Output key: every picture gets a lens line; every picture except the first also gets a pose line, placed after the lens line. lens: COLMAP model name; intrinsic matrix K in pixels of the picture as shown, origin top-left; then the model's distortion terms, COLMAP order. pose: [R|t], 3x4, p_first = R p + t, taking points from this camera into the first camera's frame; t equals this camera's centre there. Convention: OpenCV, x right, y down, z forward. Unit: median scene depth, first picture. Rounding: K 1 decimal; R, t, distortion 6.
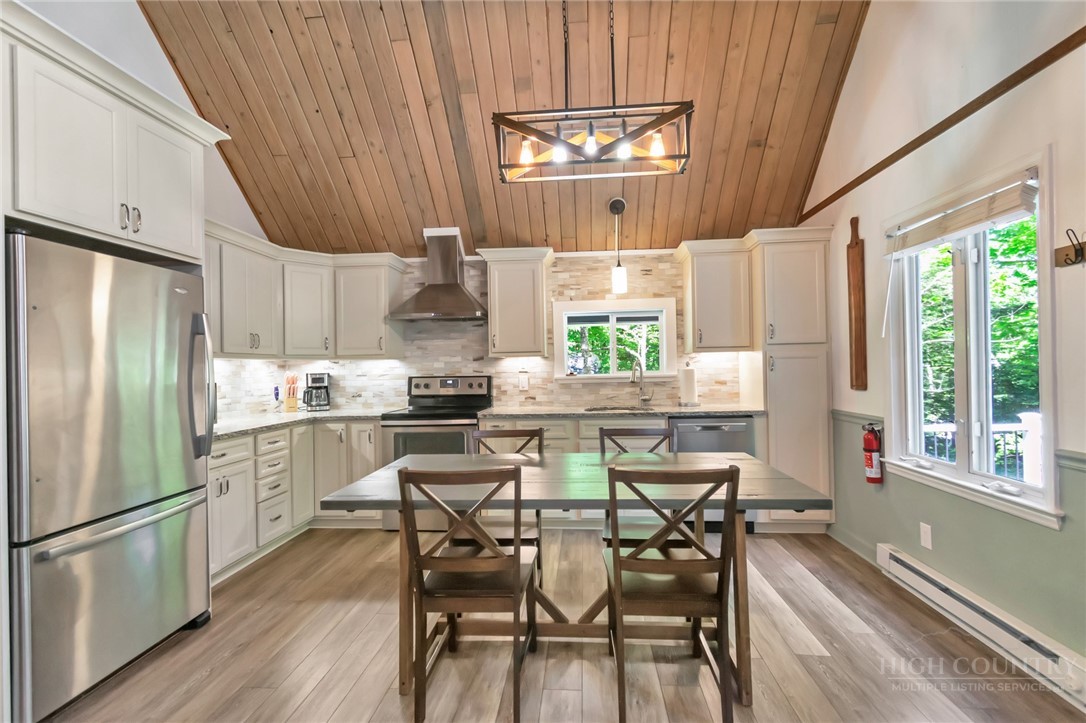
lens RADIAL K [[476.8, 0, 551.9], [0, 476.8, 364.8], [0, 0, 1]] dist [0.000331, -0.000153]
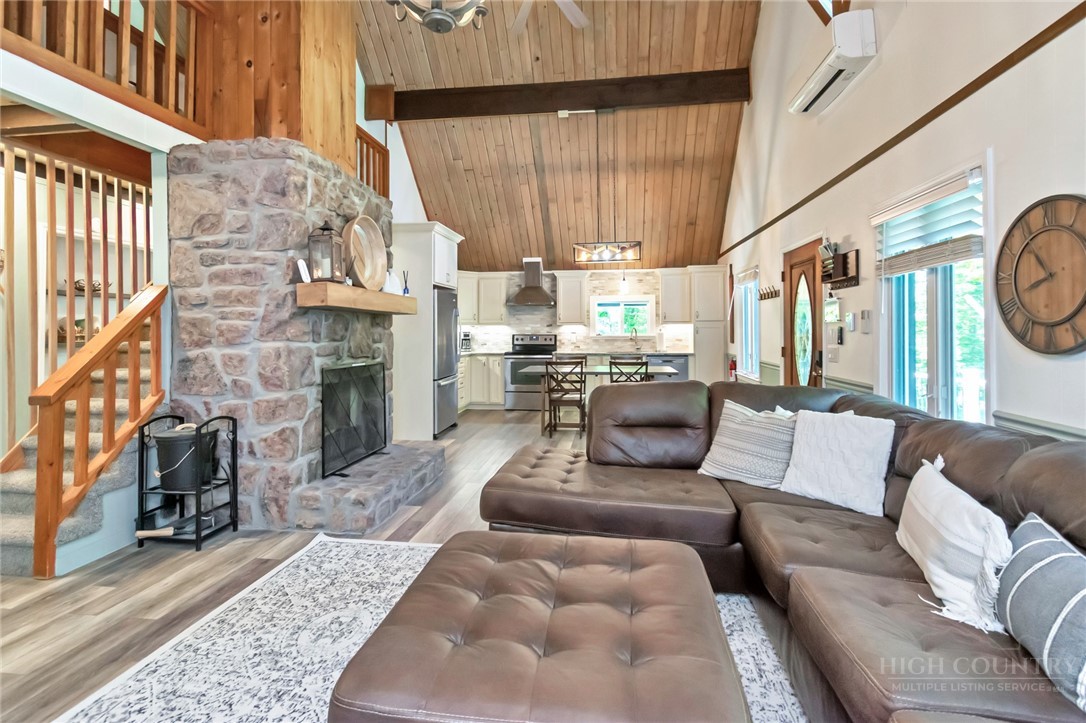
lens RADIAL K [[485.1, 0, 554.5], [0, 485.1, 318.8], [0, 0, 1]] dist [-0.002387, -0.000202]
pose [[0.998358, 0.014046, -0.055540, -0.030410], [-0.015134, 0.999701, -0.019206, -0.003232], [0.055254, 0.020015, 0.998272, -0.962925]]
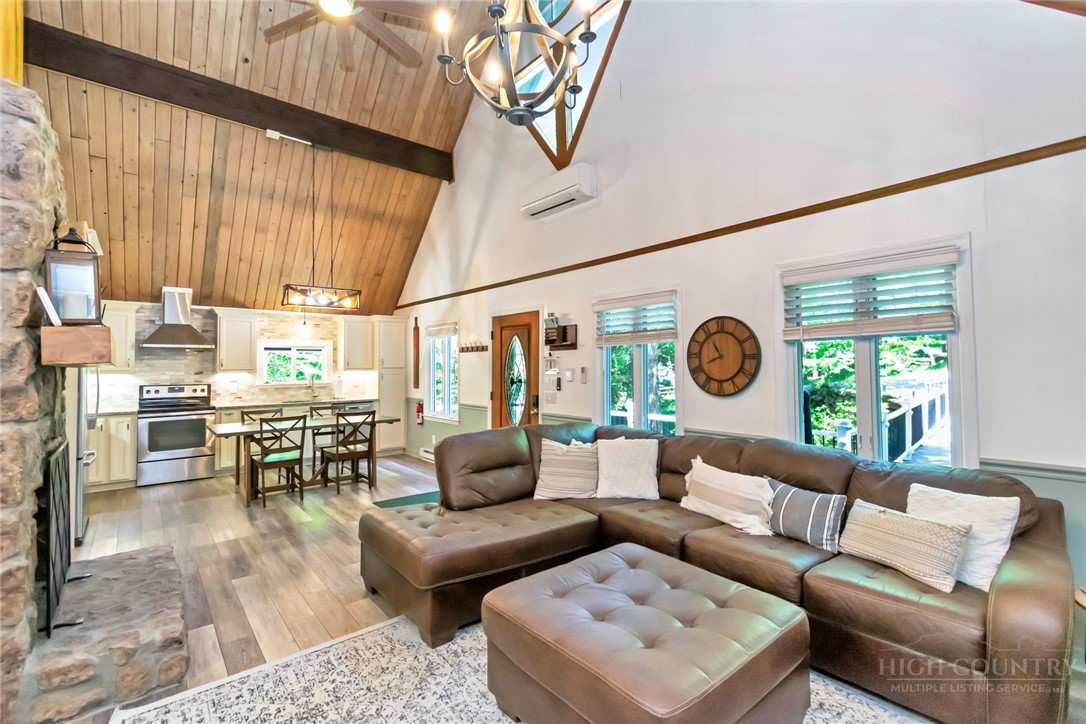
lens RADIAL K [[469.4, 0, 534.5], [0, 469.4, 353.4], [0, 0, 1]] dist [0.000371, -0.000167]
pose [[0.726783, 0.033329, 0.686058, -0.431583], [-0.008801, 0.999192, -0.039218, -0.027741], [-0.686811, 0.022465, 0.726489, -0.881871]]
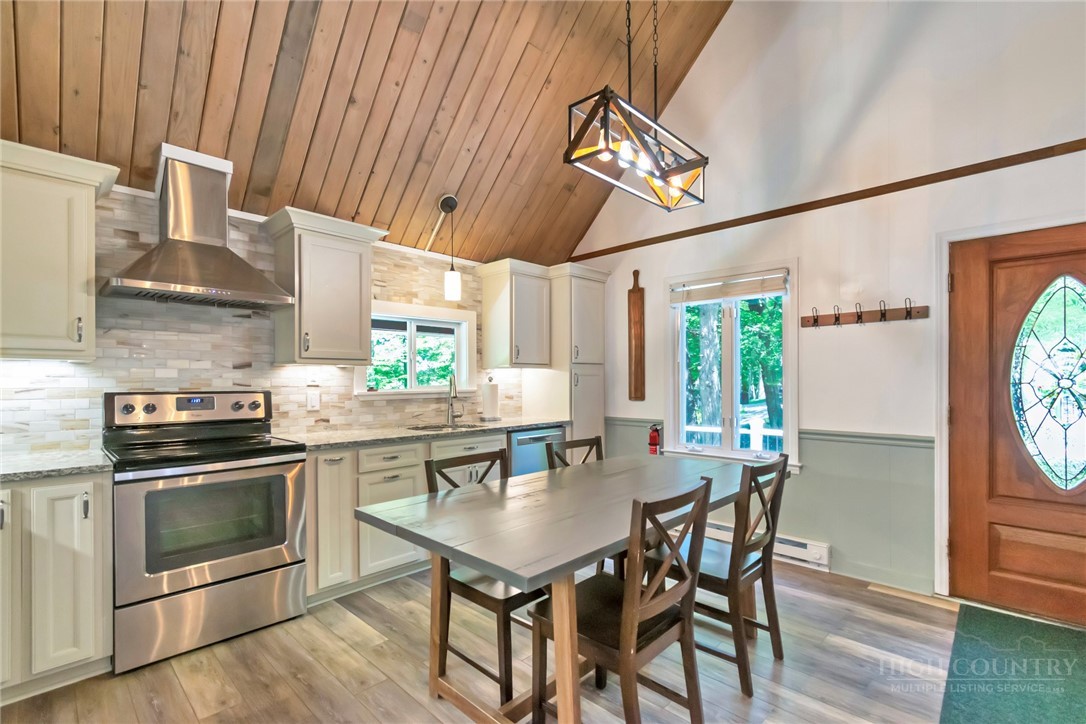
lens RADIAL K [[482.0, 0, 548.0], [0, 482.0, 381.5], [0, 0, 1]] dist [-0.000373, -0.000073]
pose [[0.646189, 0.014727, 0.763035, -0.418025], [-0.010573, 0.999891, -0.010344, 0.012709], [-0.763104, -0.001384, 0.646274, 0.249139]]
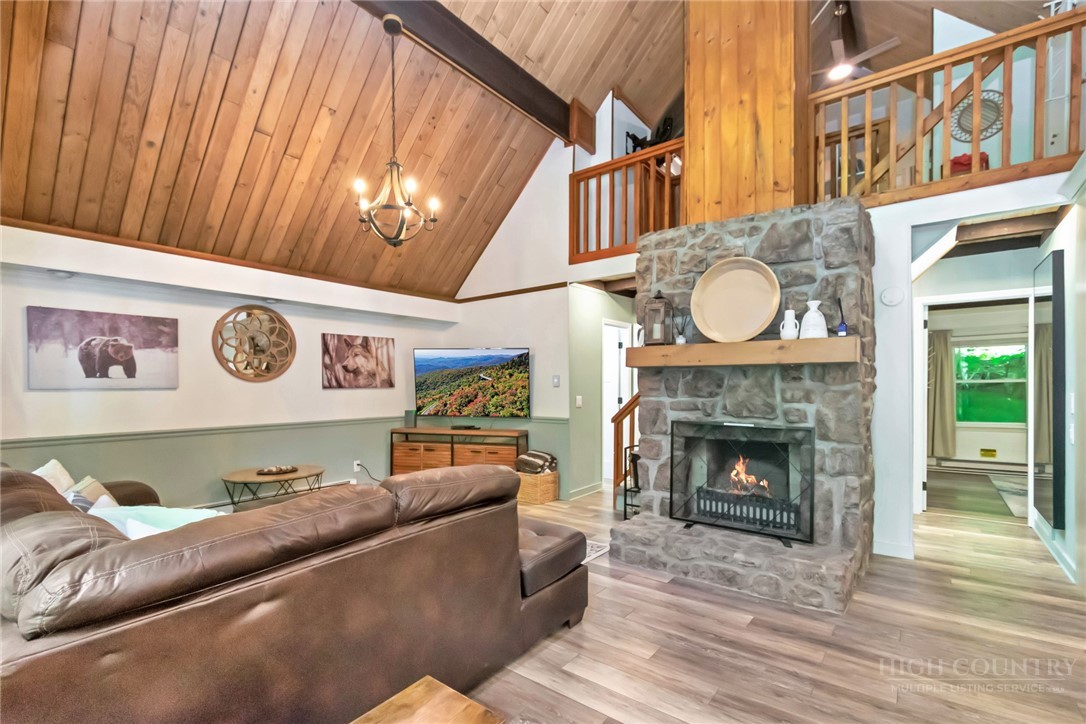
lens RADIAL K [[489.7, 0, 544.0], [0, 489.7, 390.8], [0, 0, 1]] dist [0.002190, -0.000478]
pose [[-0.554751, 0.031248, -0.831430, 0.432374], [0.019496, 0.999508, 0.024557, -0.013513], [0.831788, -0.002586, -0.555087, 0.136489]]
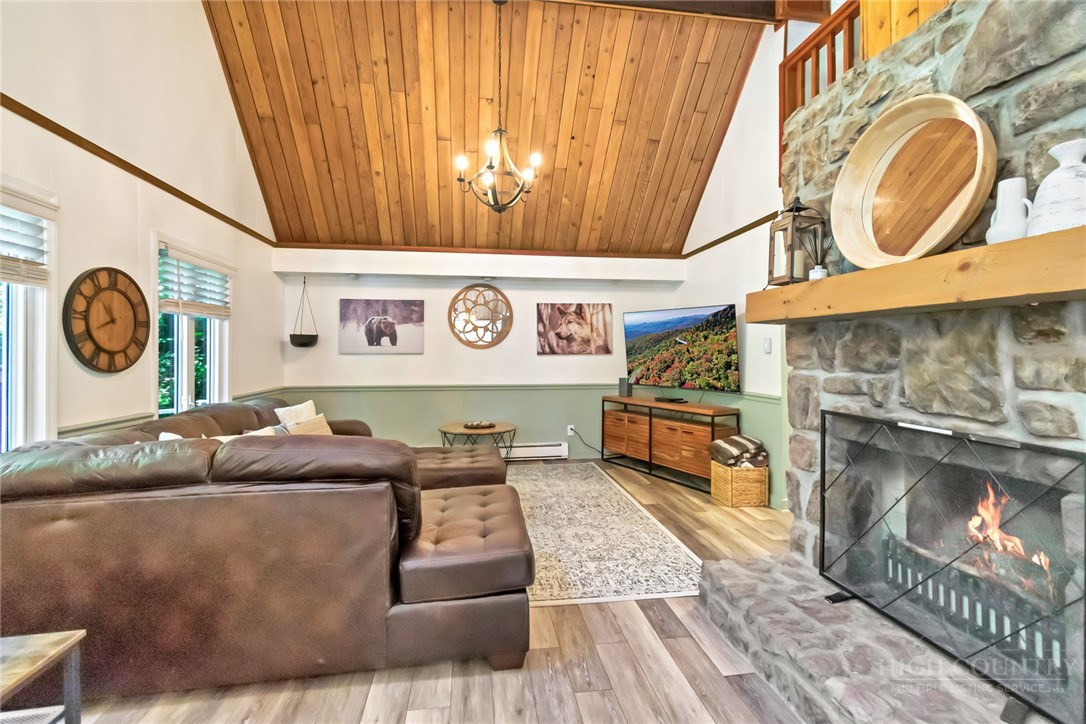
lens RADIAL K [[485.4, 0, 543.2], [0, 485.4, 345.6], [0, 0, 1]] dist [-0.000005, -0.000574]
pose [[-0.977350, 0.016740, -0.210966, -0.043527], [0.021027, 0.999615, -0.018093, 0.000934], [0.210582, -0.022119, -0.977326, 0.291230]]
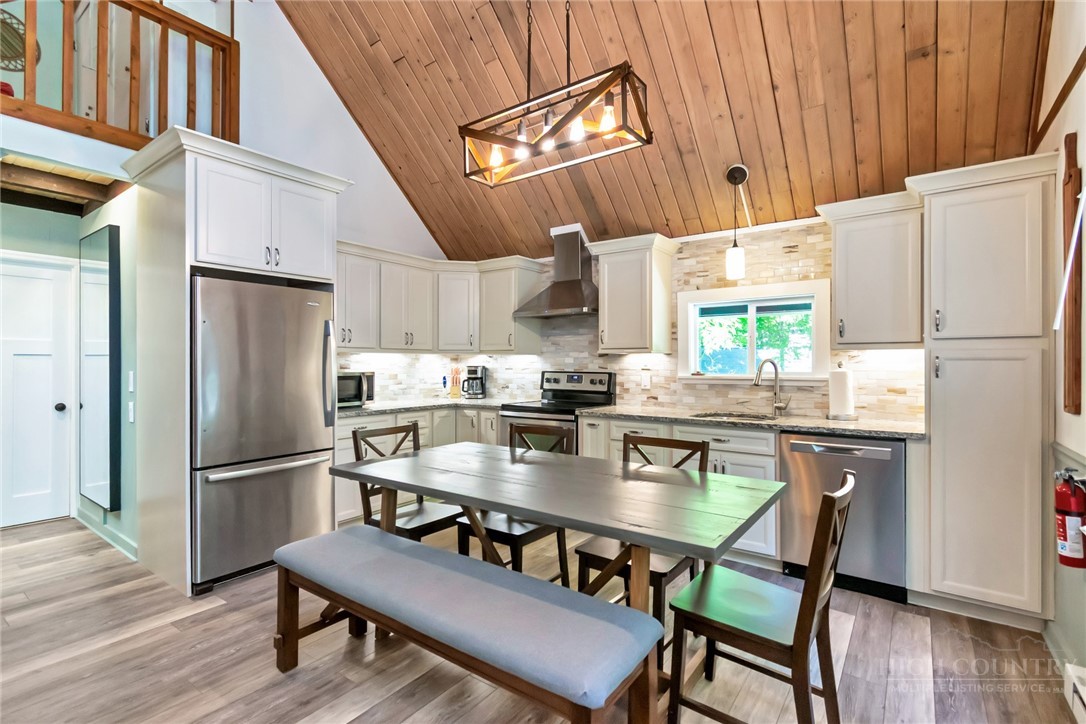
lens RADIAL K [[502.6, 0, 554.5], [0, 502.6, 363.1], [0, 0, 1]] dist [0.001055, -0.000350]
pose [[0.852871, 0.019665, -0.521751, 0.316814], [-0.014276, 0.999795, 0.014346, -0.009308], [0.521926, -0.004786, 0.852977, 0.073146]]
